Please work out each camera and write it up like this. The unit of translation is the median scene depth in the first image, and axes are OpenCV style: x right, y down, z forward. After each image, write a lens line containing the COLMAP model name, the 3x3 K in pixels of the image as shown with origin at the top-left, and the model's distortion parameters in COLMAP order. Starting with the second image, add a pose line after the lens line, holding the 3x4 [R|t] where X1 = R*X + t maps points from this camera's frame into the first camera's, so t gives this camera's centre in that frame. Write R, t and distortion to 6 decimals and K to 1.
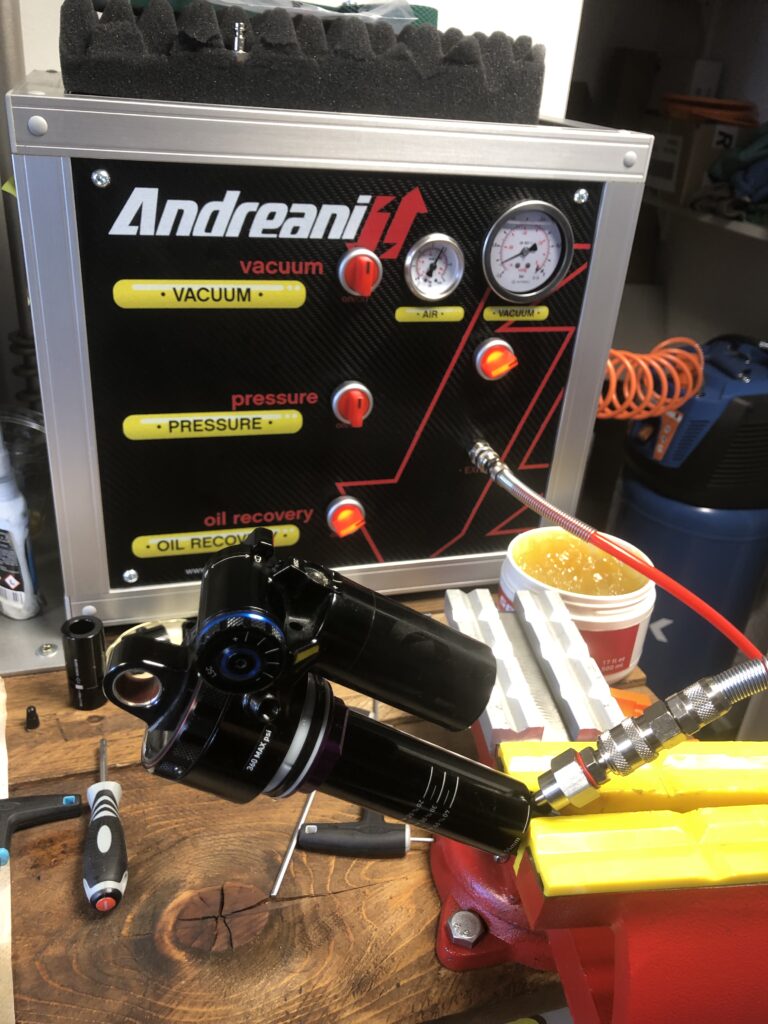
lens RADIAL K [[818.5, 0, 352.6], [0, 818.5, 517.6], [0, 0, 1]] dist [0.010740, -0.003820]
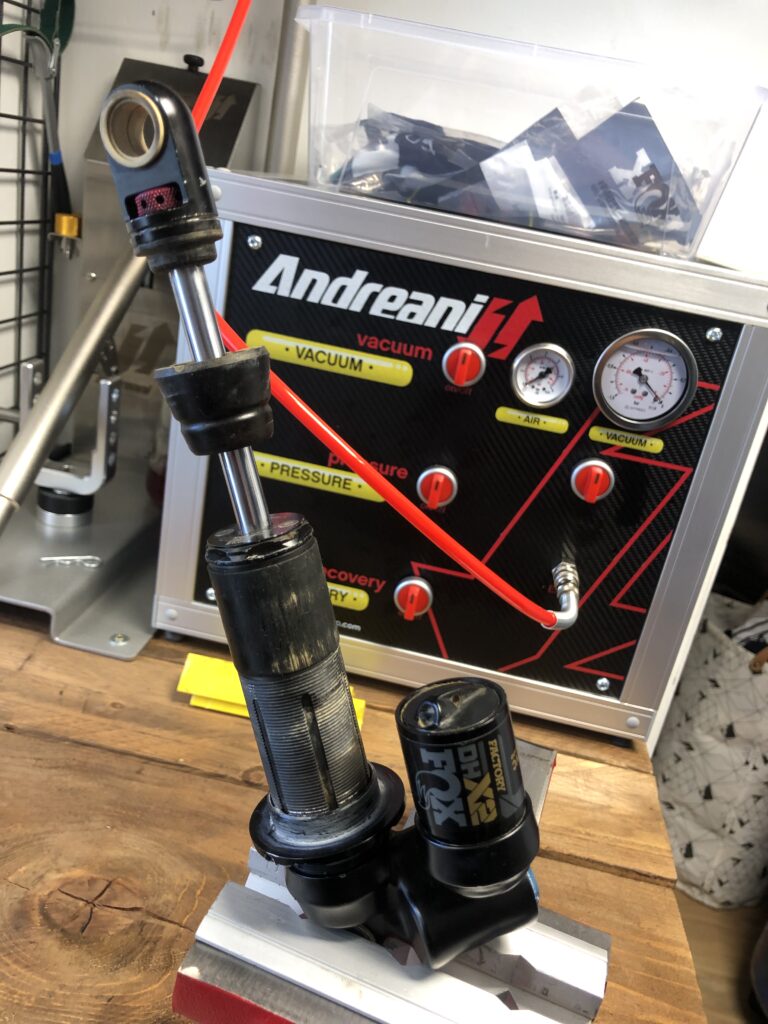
lens RADIAL K [[845.4, 0, 392.6], [0, 845.4, 511.5], [0, 0, 1]] dist [0.092381, -0.138826]
pose [[0.907269, 0.243561, -0.342843, 0.328622], [-0.293216, 0.950748, -0.100514, 0.011303], [0.301476, 0.191720, 0.934000, 0.004100]]
